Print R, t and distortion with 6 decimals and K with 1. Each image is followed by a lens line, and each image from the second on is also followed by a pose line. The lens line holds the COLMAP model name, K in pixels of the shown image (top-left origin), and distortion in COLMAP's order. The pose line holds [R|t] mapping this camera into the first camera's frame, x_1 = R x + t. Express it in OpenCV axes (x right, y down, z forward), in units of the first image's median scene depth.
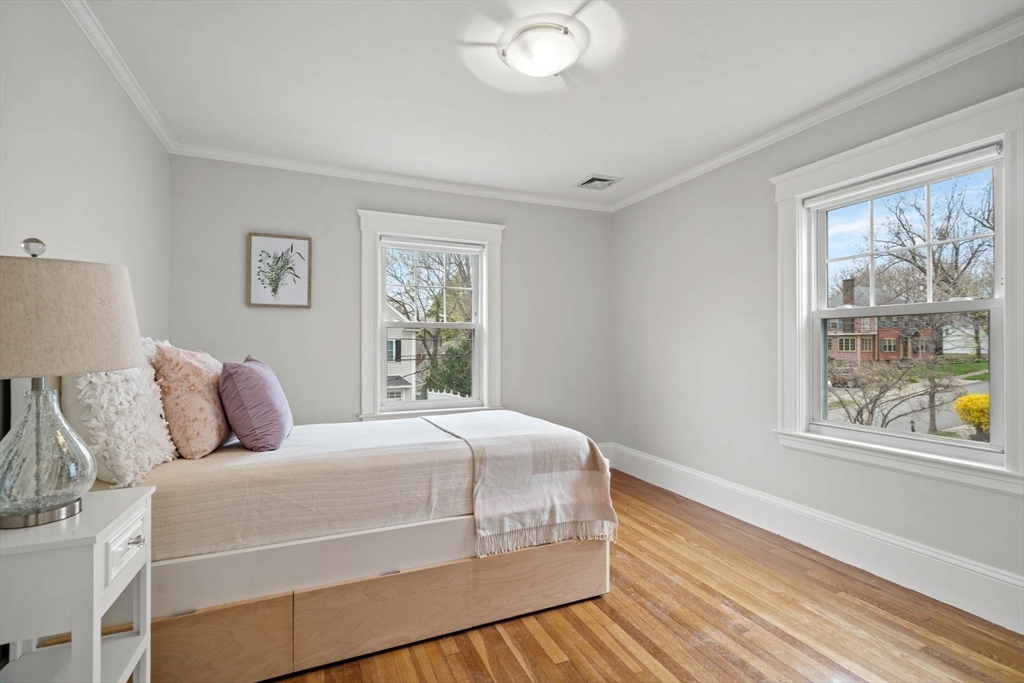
lens RADIAL K [[466.5, 0, 512.0], [0, 466.5, 341.5], [0, 0, 1]] dist [-0.003101, -0.000348]
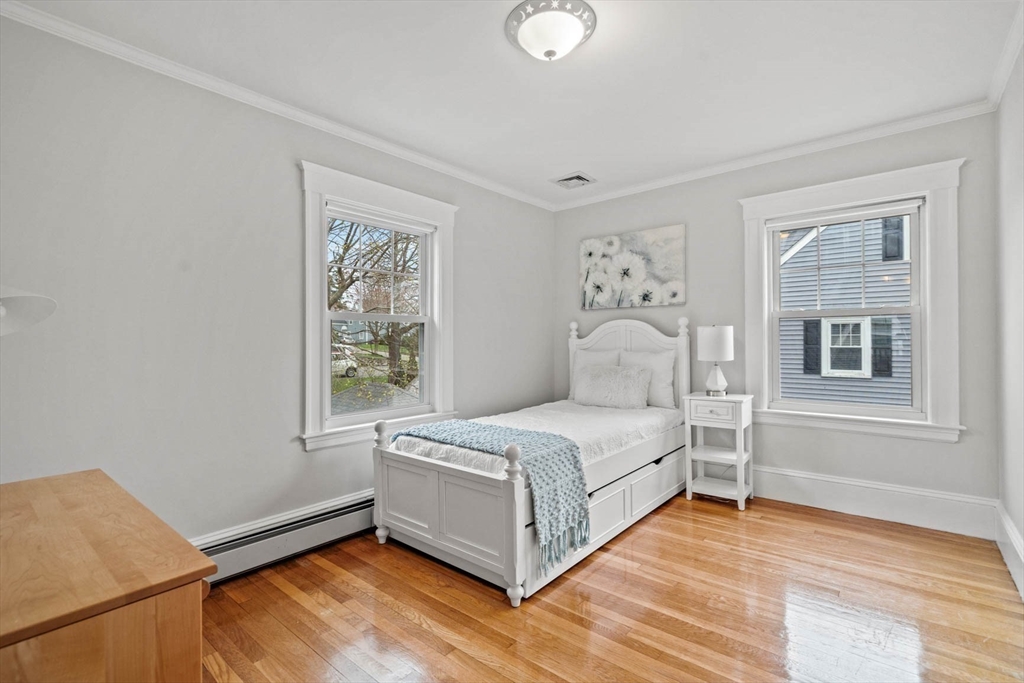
lens RADIAL K [[466.5, 0, 512.0], [0, 466.5, 341.5], [0, 0, 1]] dist [-0.003101, -0.000348]
pose [[0.872066, 0.003461, 0.489376, -0.401300], [-0.005982, 0.999976, 0.003587, 0.006319], [-0.489352, -0.006055, 0.872065, 0.164235]]
